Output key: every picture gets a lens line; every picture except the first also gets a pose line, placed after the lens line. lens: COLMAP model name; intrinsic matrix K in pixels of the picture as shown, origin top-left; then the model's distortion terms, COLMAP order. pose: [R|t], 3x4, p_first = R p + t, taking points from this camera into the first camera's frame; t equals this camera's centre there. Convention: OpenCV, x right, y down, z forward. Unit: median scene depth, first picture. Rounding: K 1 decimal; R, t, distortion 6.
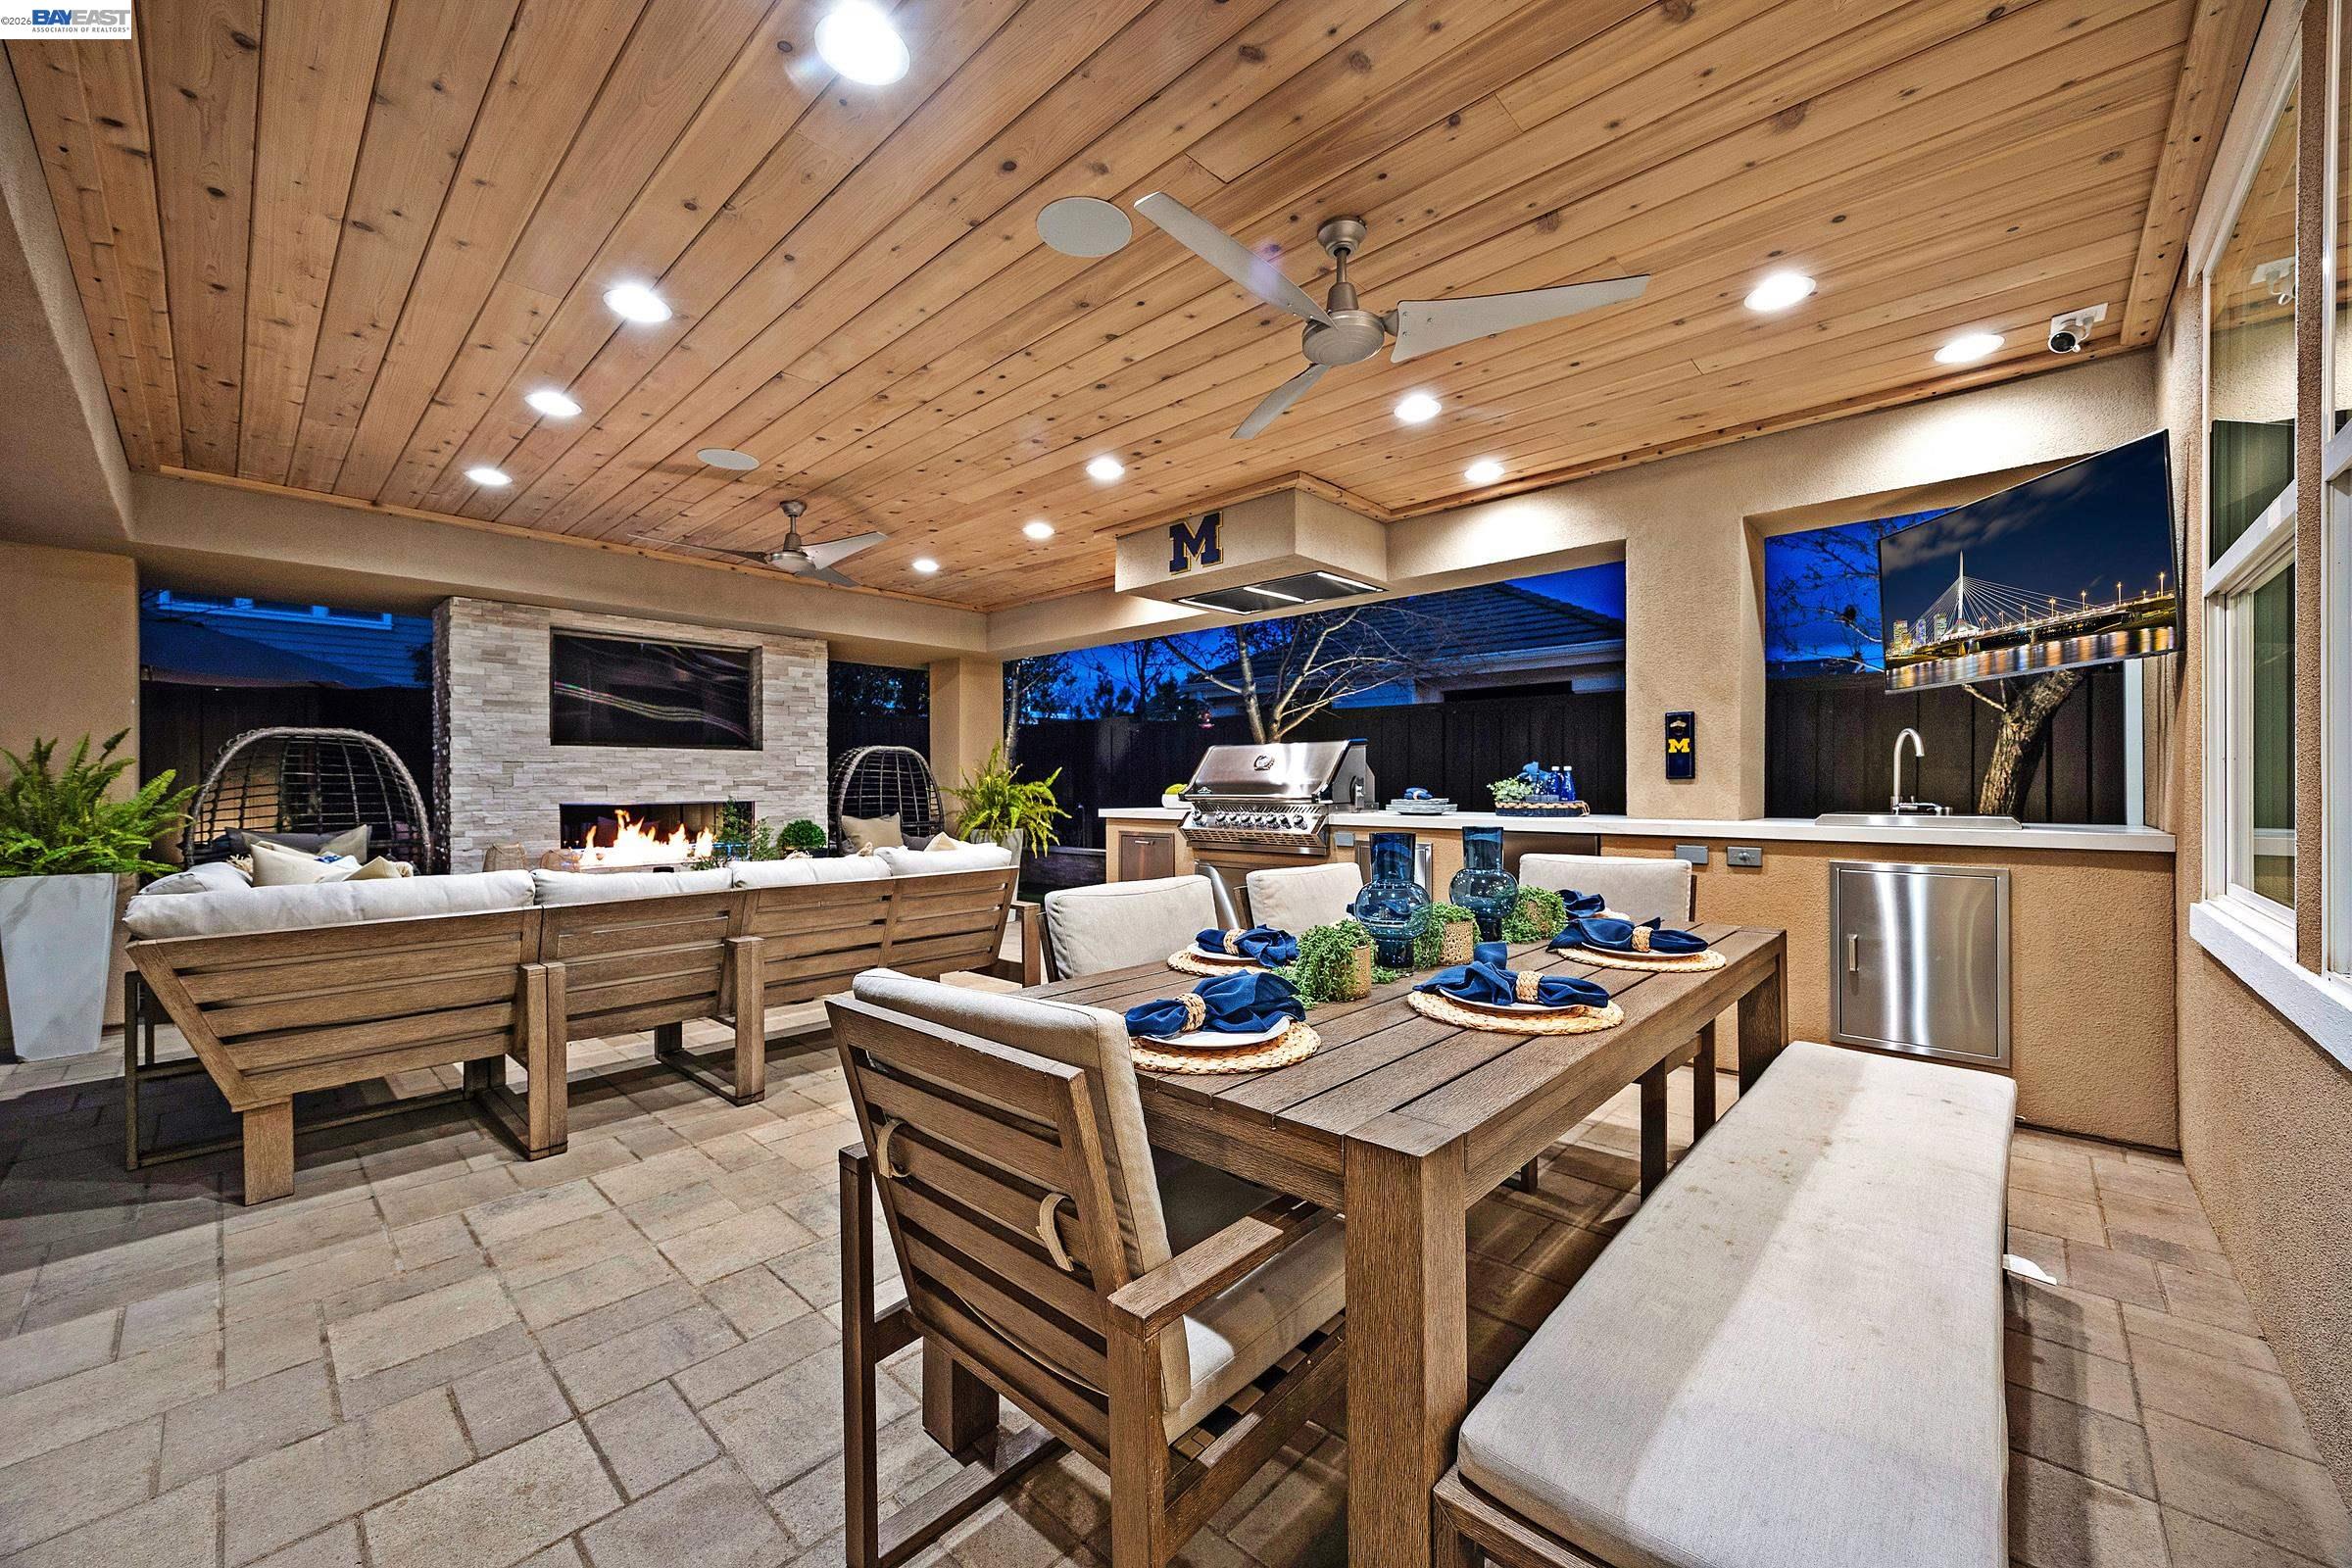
lens RADIAL K [[899.7, 0, 1183.6], [0, 899.7, 782.7], [0, 0, 1]] dist [-0.003418, -0.000376]
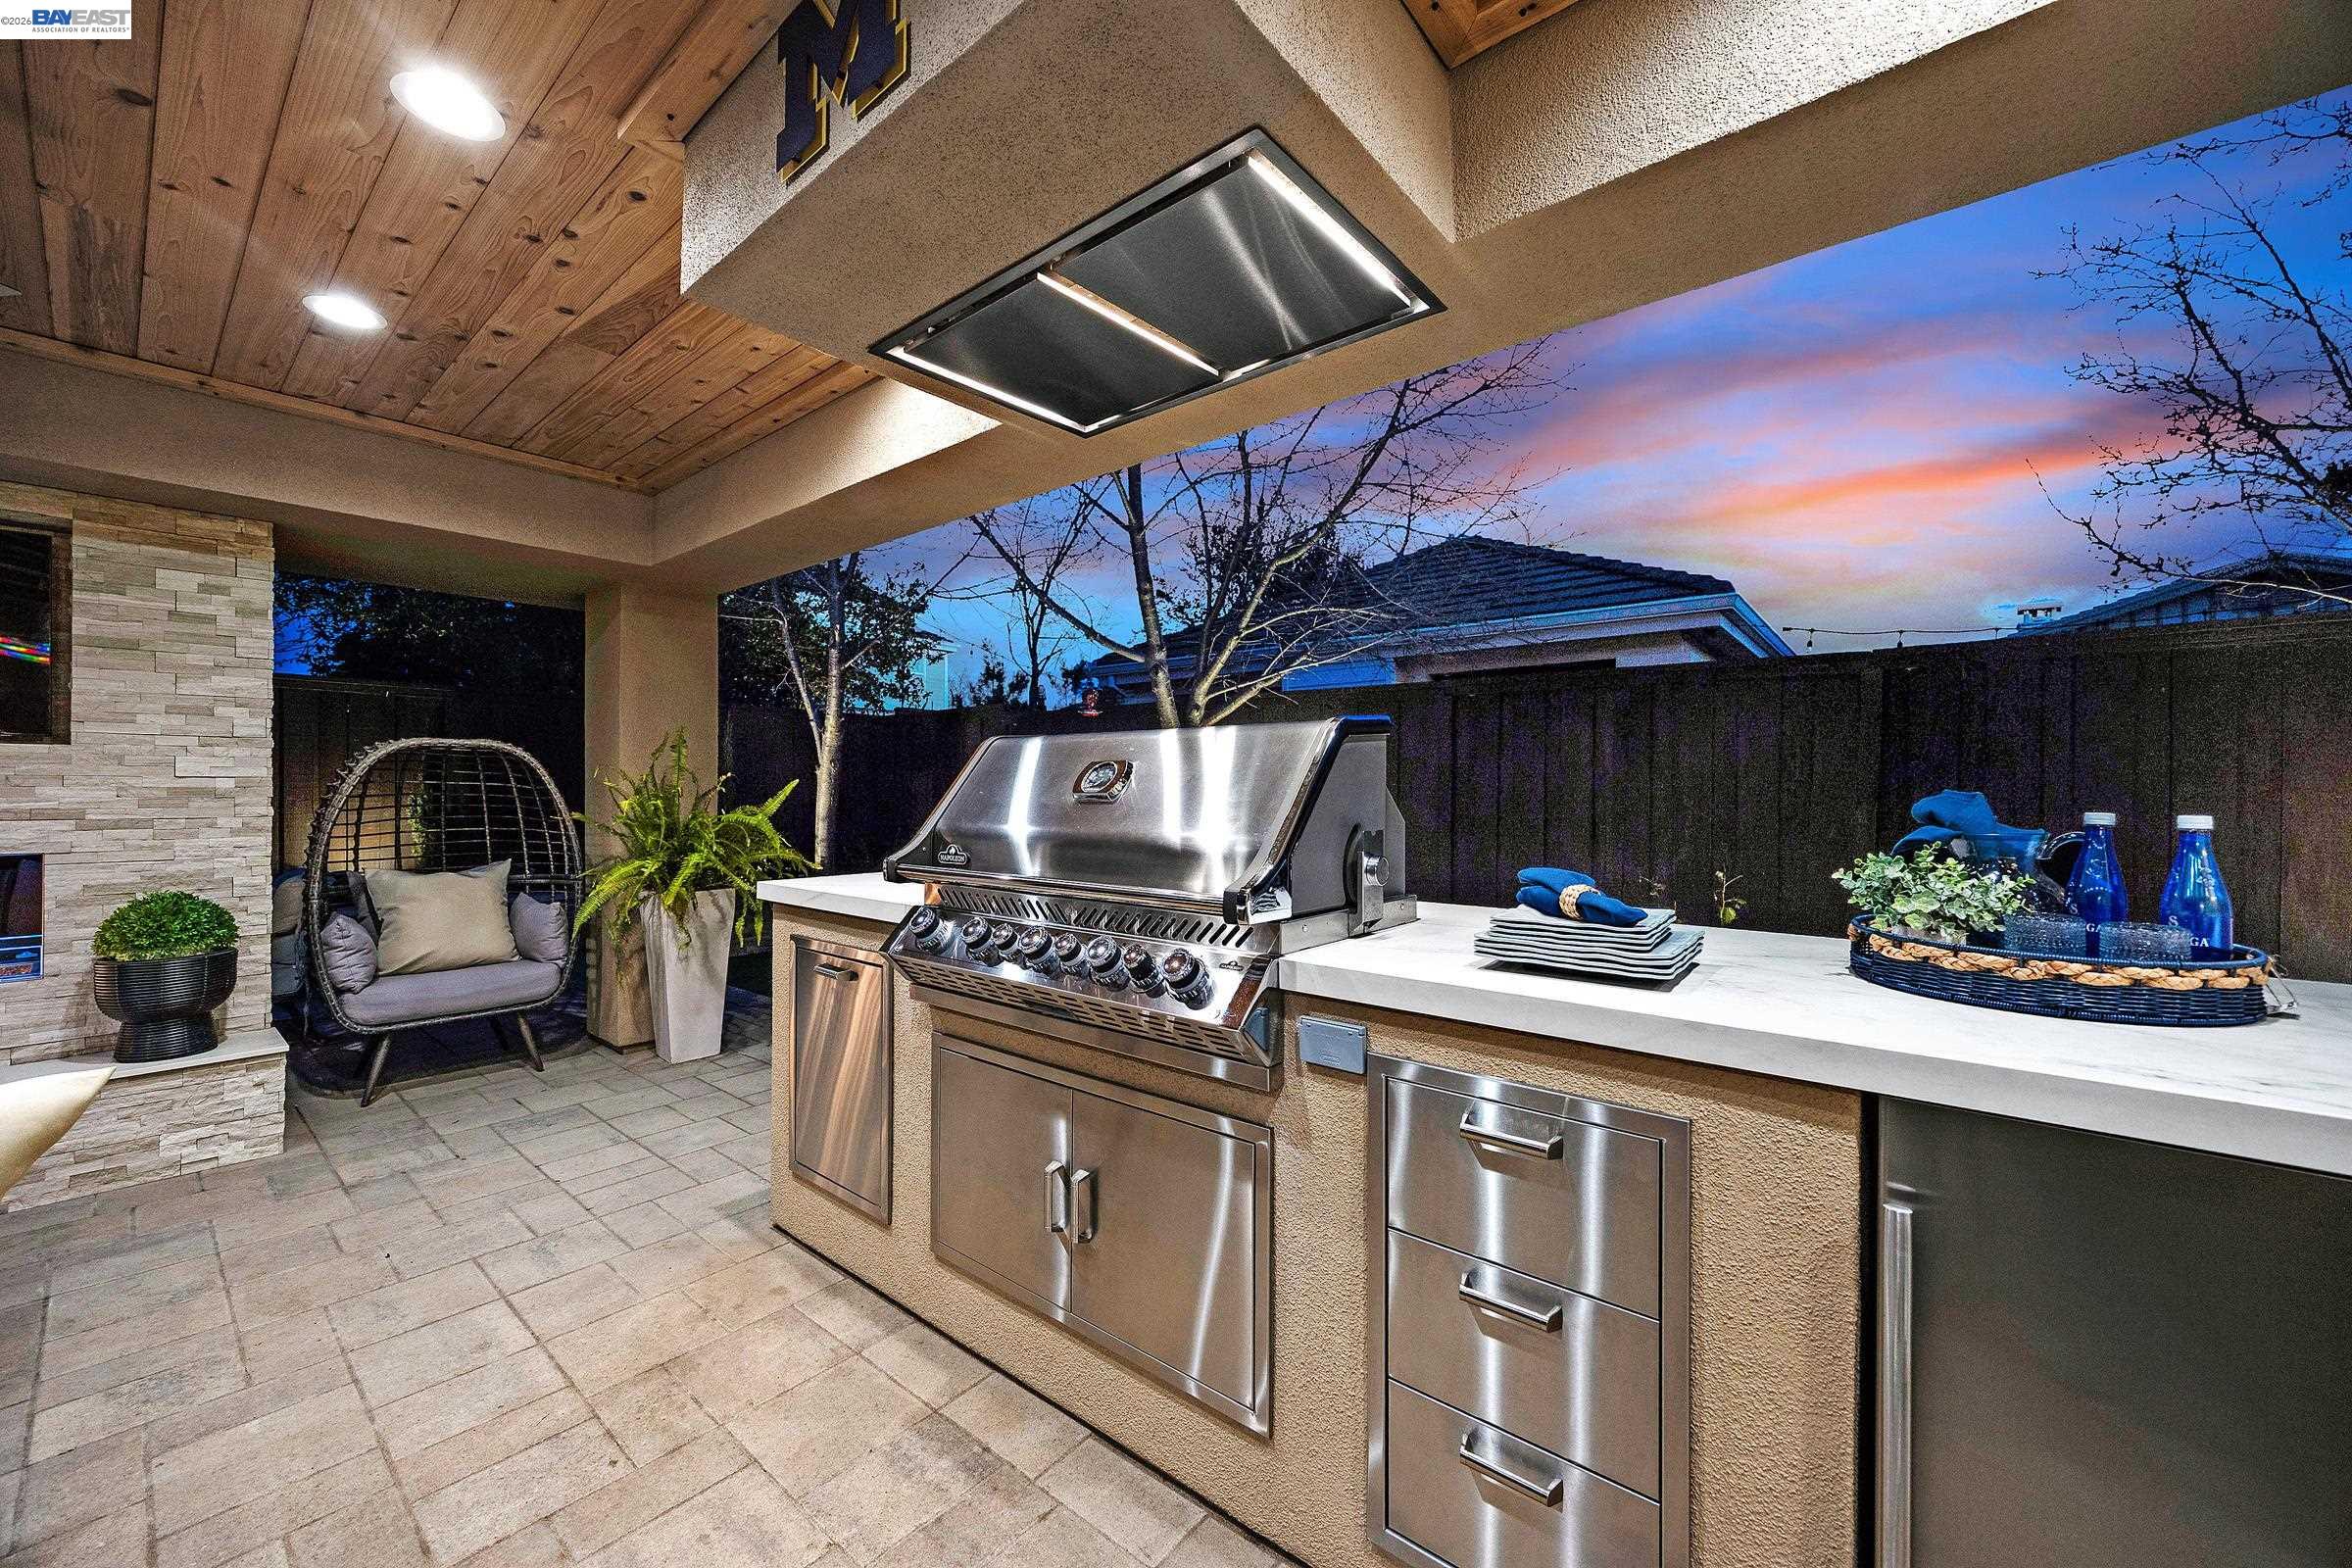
lens RADIAL K [[899.7, 0, 1179.5], [0, 899.7, 786.3], [0, 0, 1]] dist [-0.003418, -0.000376]
pose [[0.998586, 0.003990, 0.053007, 0.080545], [-0.004098, 0.999990, 0.001927, -0.017263], [-0.052999, -0.002141, 0.998592, 0.508411]]
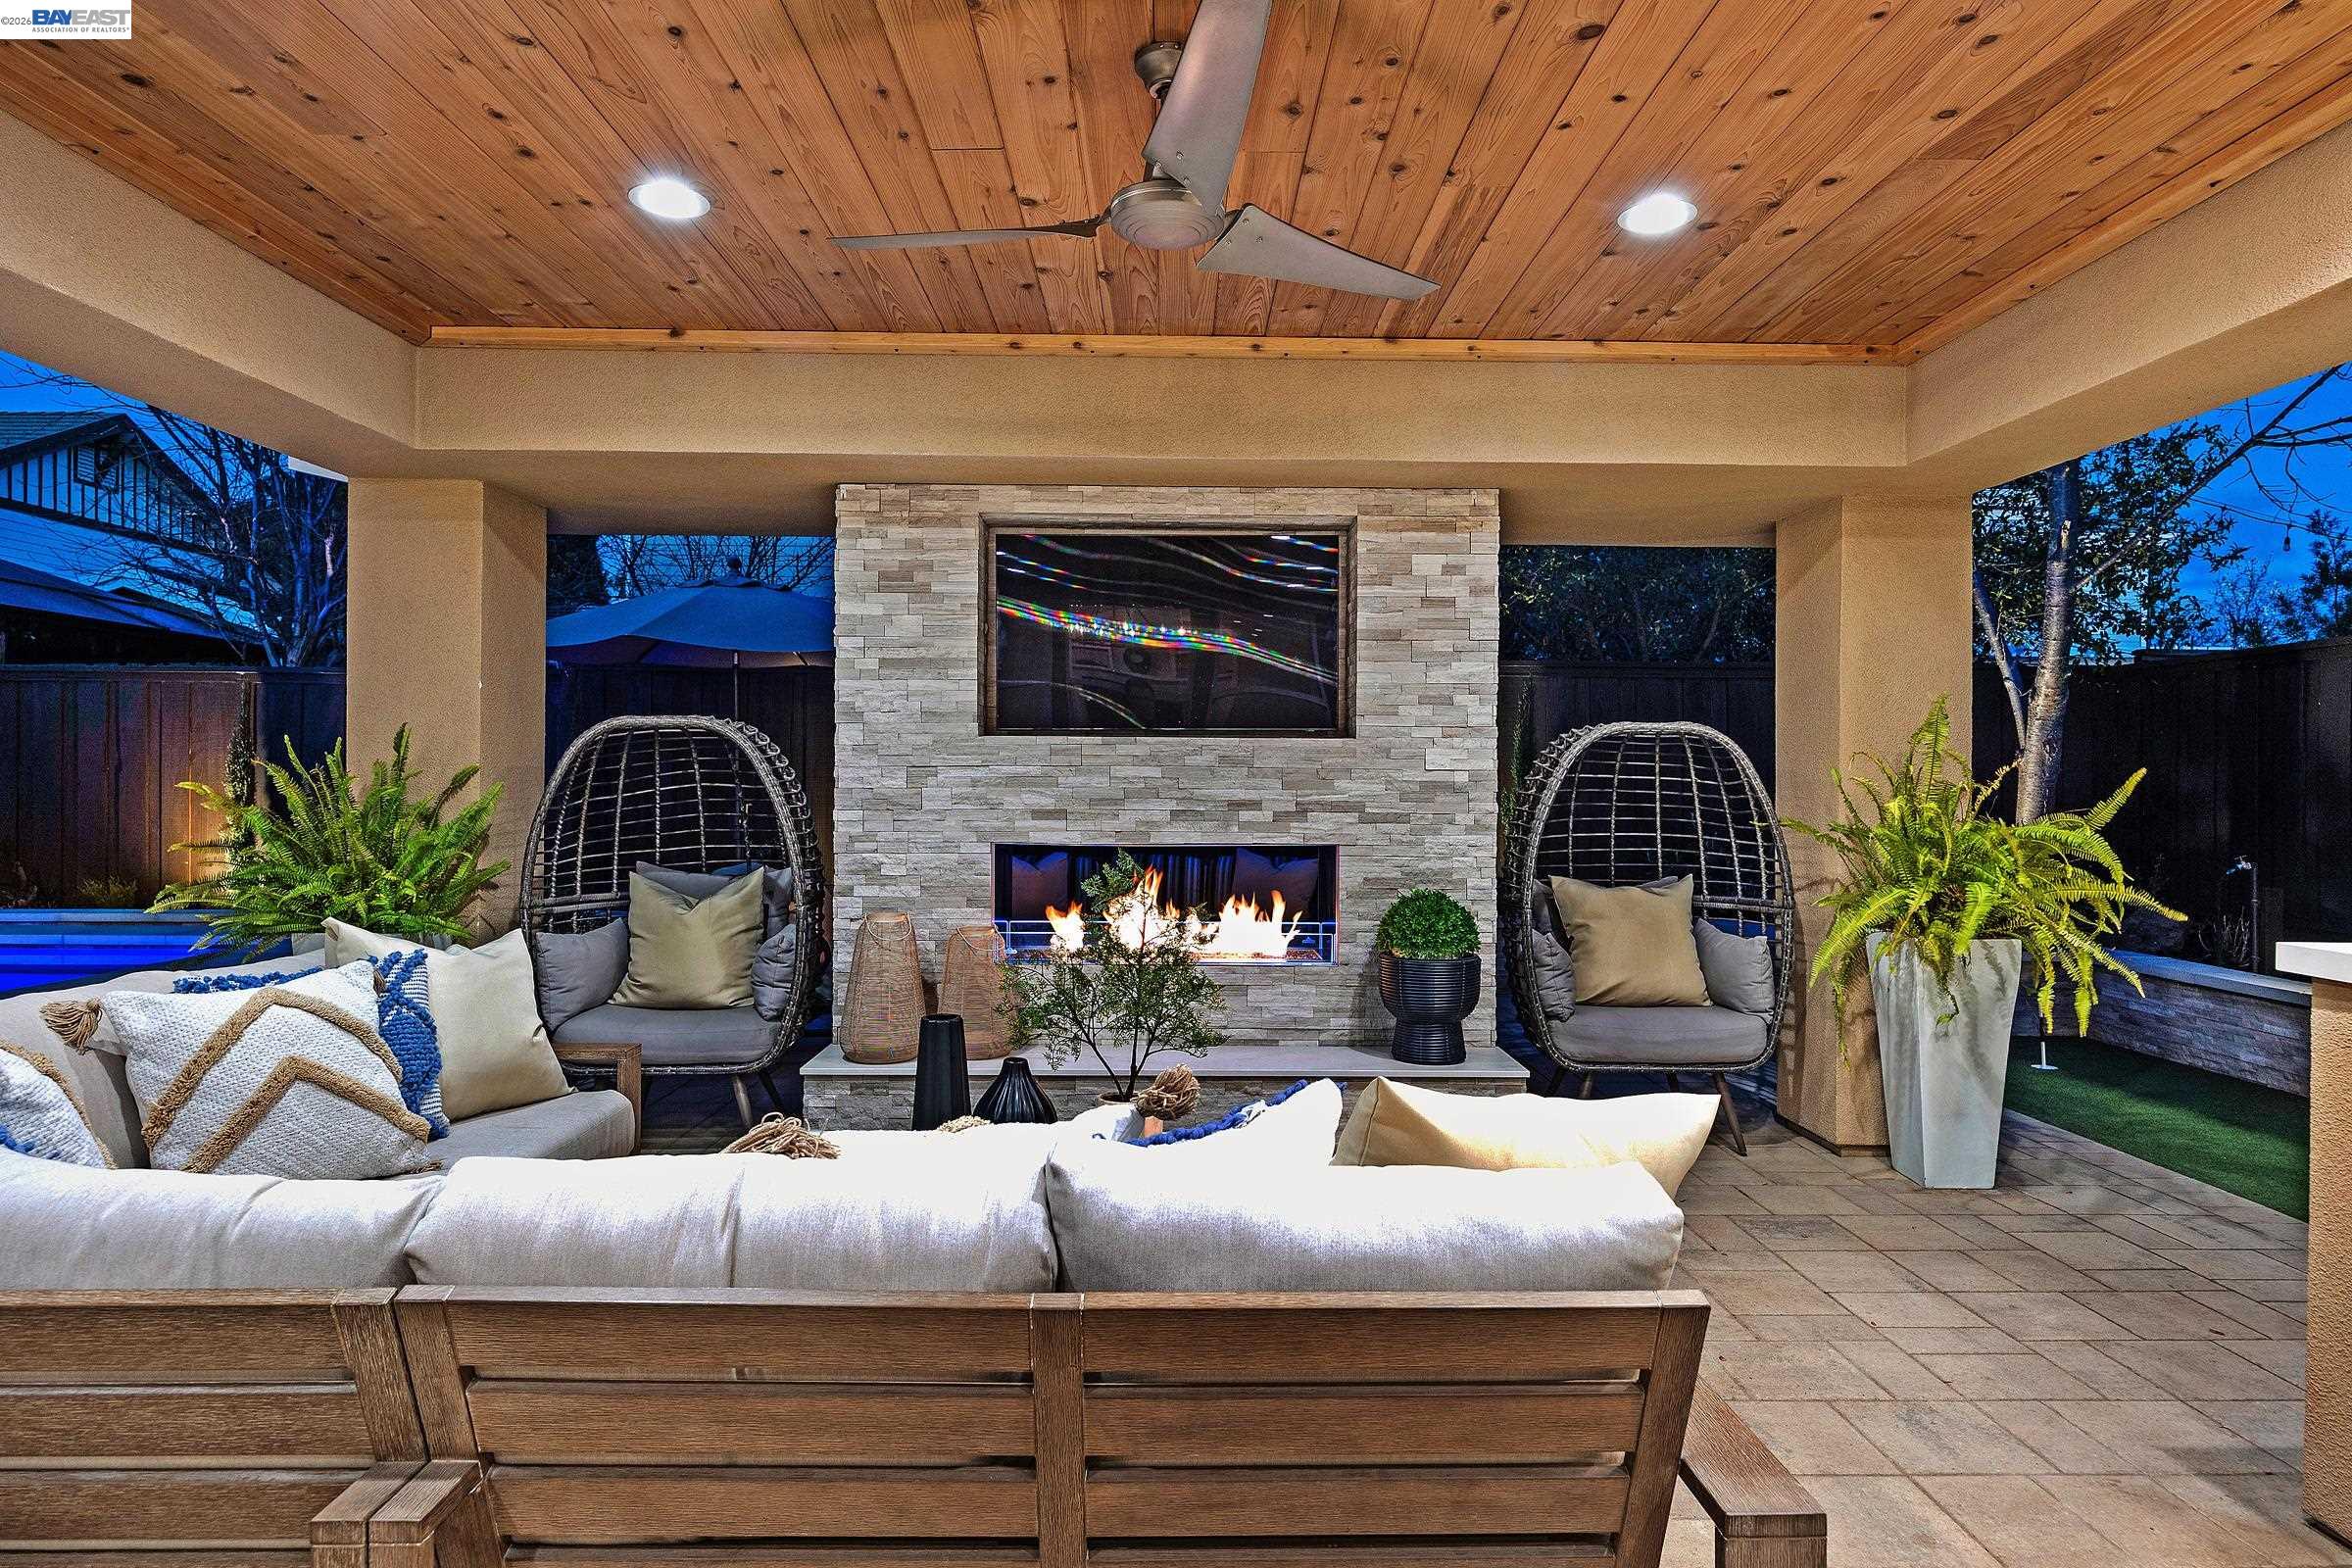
lens RADIAL K [[1309.0, 0, 1178.7], [0, 1309.0, 784.7], [0, 0, 1]] dist [-0.000947, -0.001992]
pose [[0.686133, 0.010884, -0.727394, -0.032513], [-0.006767, 0.999940, 0.008578, -0.016571], [0.727444, -0.000964, 0.686166, 0.462329]]
